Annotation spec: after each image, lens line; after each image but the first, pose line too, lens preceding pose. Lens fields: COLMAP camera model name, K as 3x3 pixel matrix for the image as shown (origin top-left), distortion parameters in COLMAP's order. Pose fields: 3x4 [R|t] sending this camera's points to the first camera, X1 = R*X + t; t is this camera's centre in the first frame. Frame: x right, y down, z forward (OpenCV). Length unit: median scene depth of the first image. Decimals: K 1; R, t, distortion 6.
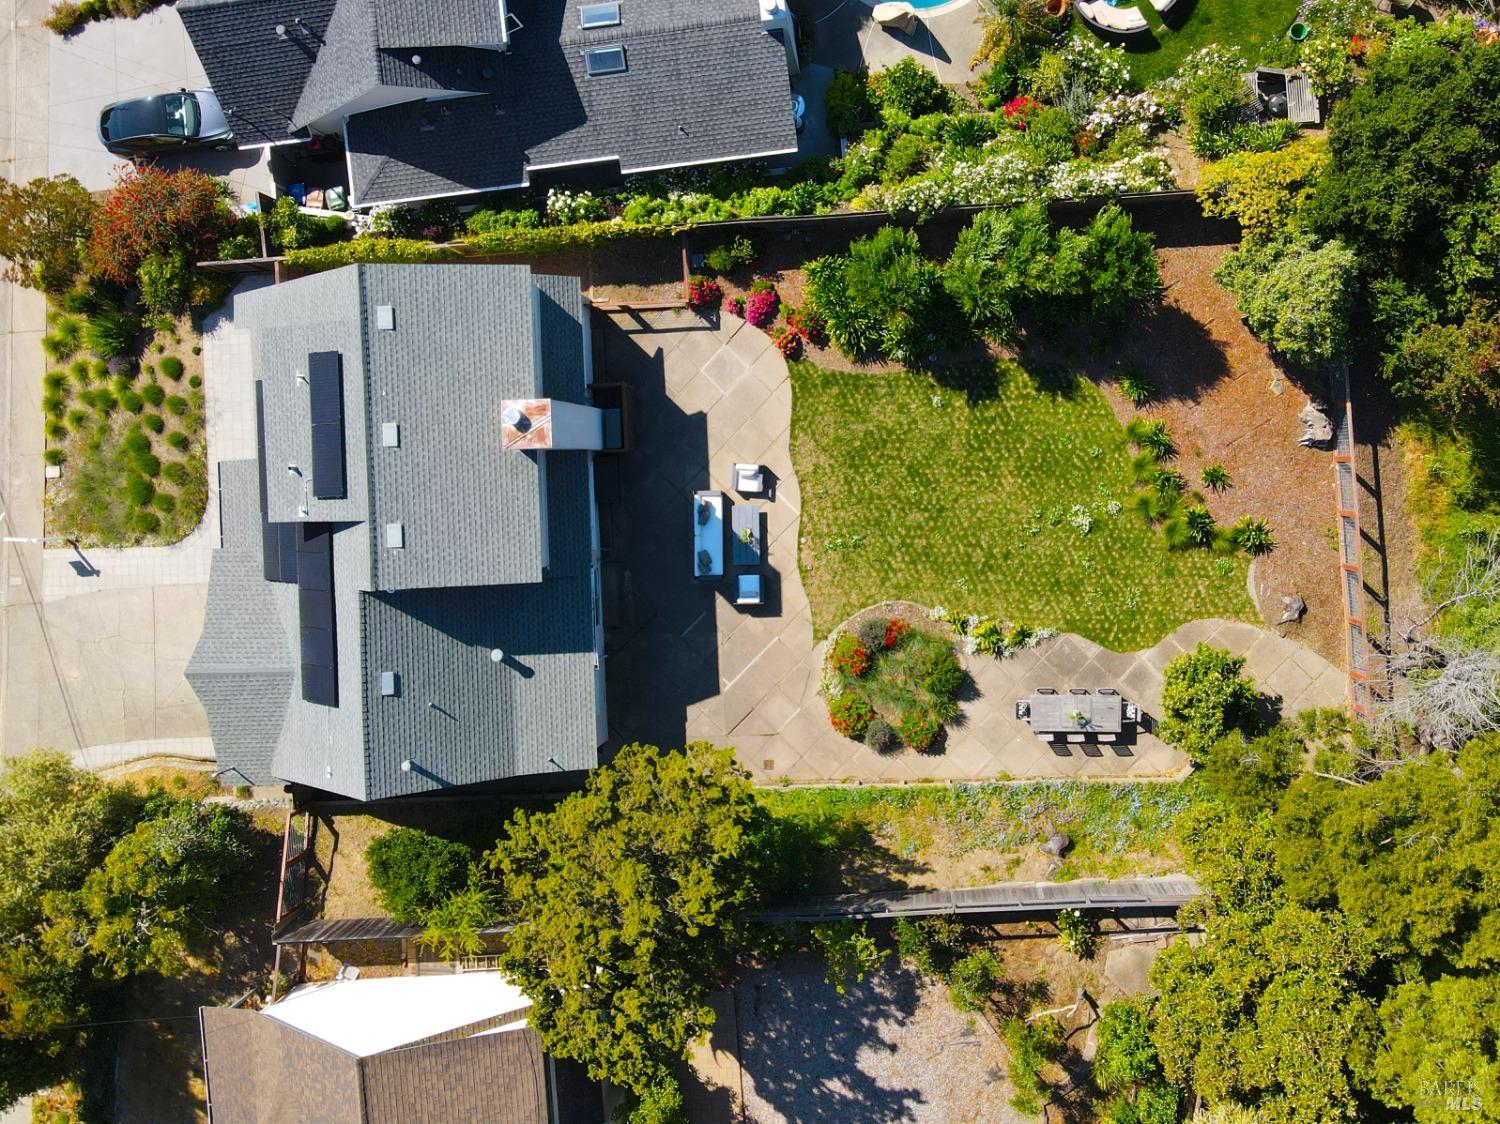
lens RADIAL K [[1129.3, 0, 750.0], [0, 1129.3, 562.0], [0, 0, 1]] dist [-0.004689, 0.053132]
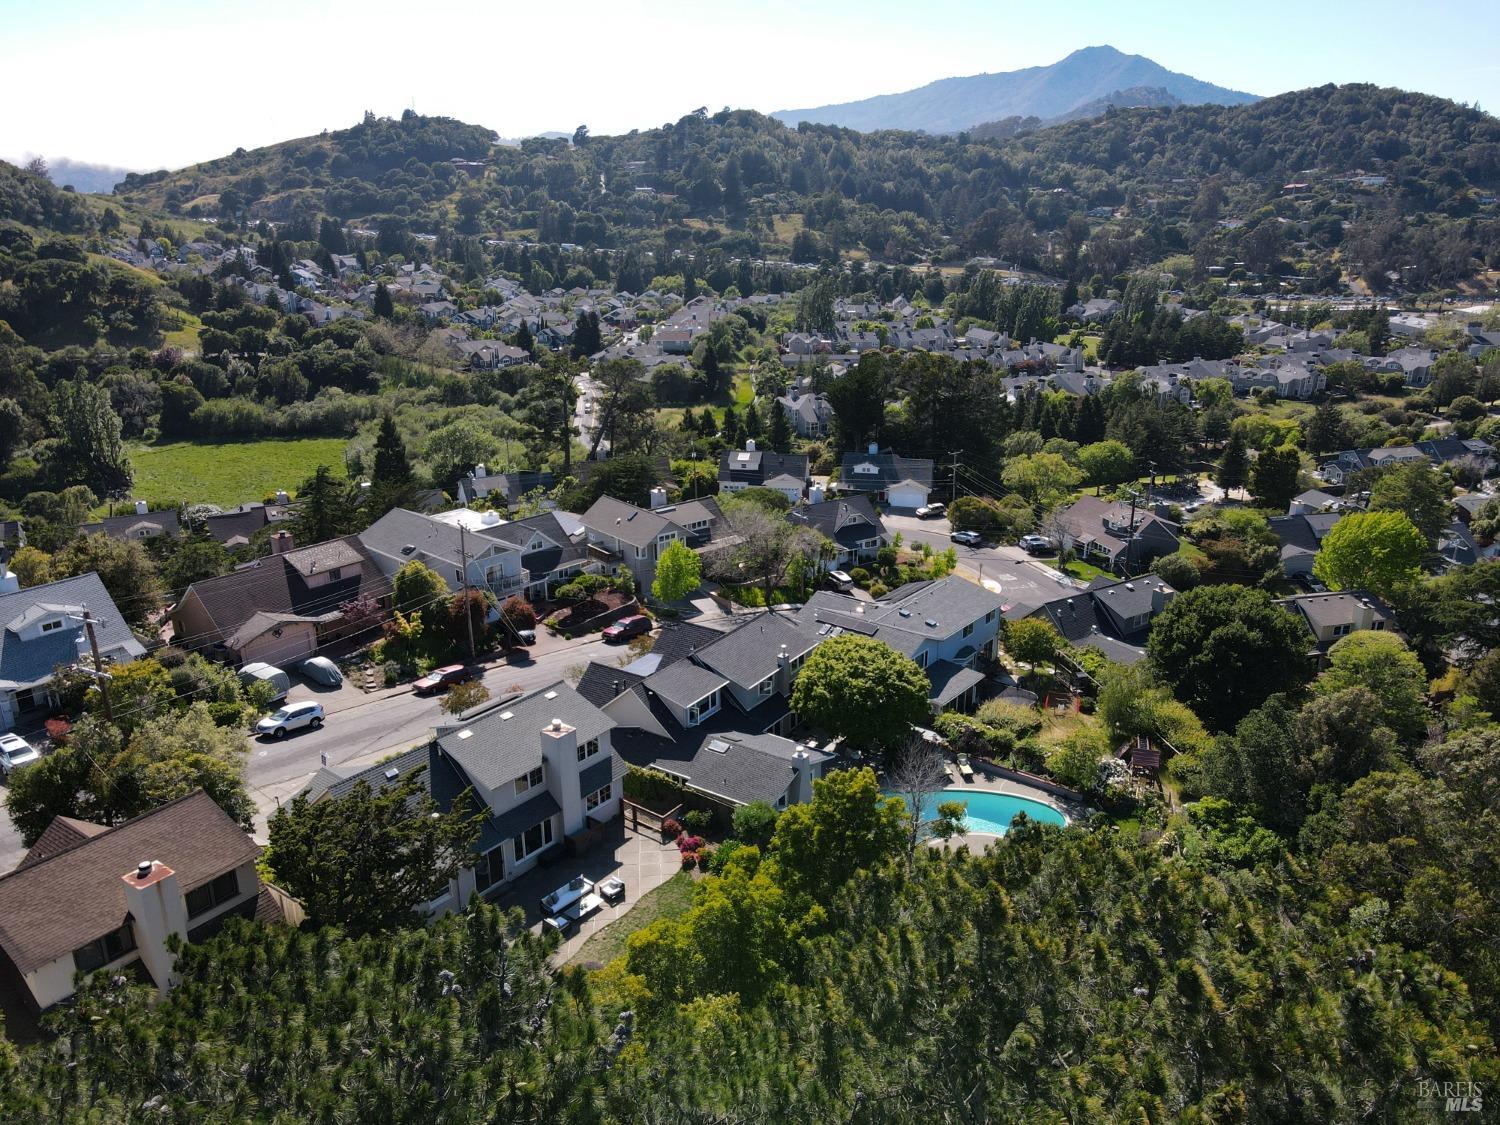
lens RADIAL K [[1129.3, 0, 750.0], [0, 1129.3, 562.5], [0, 0, 1]] dist [-0.004689, 0.053132]
pose [[0.760774, 0.238596, -0.603569, 1.002323], [-0.647574, 0.217082, -0.730427, 0.865951], [-0.043253, 0.946545, 0.319658, 0.045026]]
